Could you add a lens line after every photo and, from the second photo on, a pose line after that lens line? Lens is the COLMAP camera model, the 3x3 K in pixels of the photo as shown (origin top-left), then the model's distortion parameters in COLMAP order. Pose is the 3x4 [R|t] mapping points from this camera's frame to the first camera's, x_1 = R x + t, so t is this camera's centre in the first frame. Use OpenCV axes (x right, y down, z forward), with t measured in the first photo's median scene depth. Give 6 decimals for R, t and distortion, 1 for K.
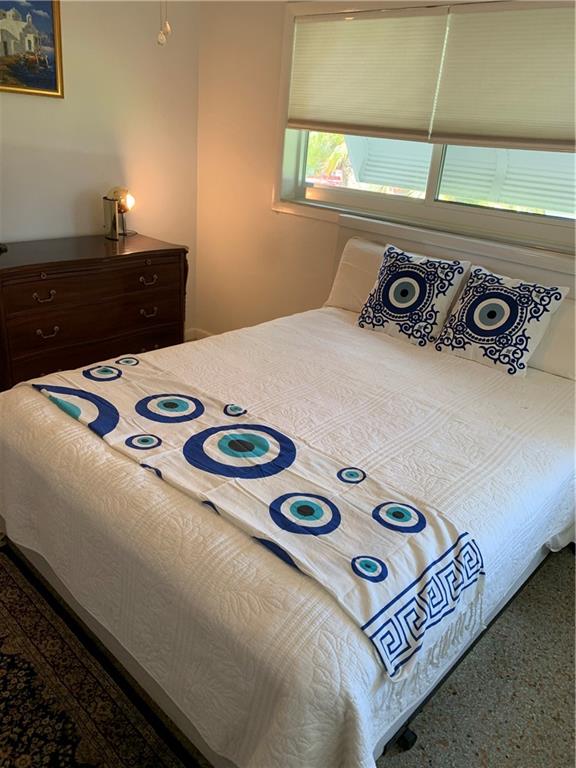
lens RADIAL K [[589.2, 0, 281.5], [0, 589.2, 383.7], [0, 0, 1]] dist [0.048738, -0.077269]
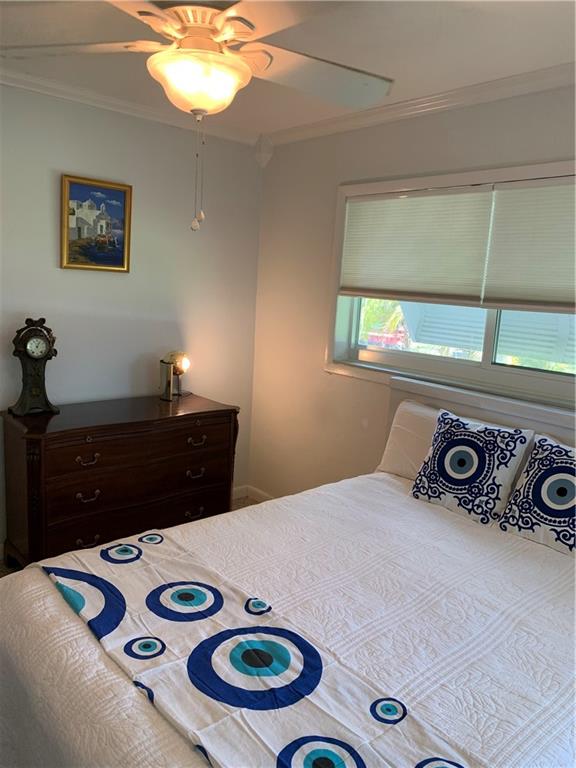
lens RADIAL K [[589.2, 0, 281.5], [0, 589.2, 383.7], [0, 0, 1]] dist [0.048738, -0.077269]
pose [[0.993246, 0.000910, -0.116020, 0.046257], [-0.029318, 0.969486, -0.243388, -0.050372], [0.112258, 0.245146, 0.962965, 0.068540]]
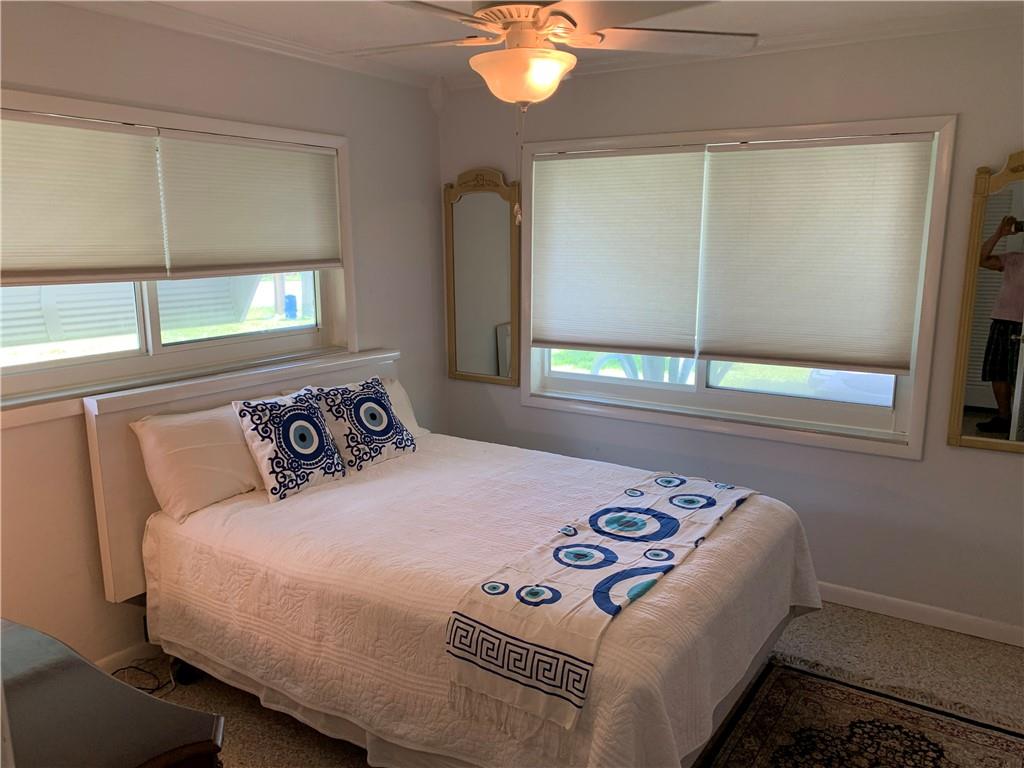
lens RADIAL K [[778.6, 0, 514.7], [0, 778.6, 375.4], [0, 0, 1]] dist [0.106060, -0.169742]
pose [[-0.159674, -0.256459, 0.953275, -1.110049], [0.382227, 0.874279, 0.299230, -0.548524], [-0.910169, 0.412146, -0.041574, 0.844221]]
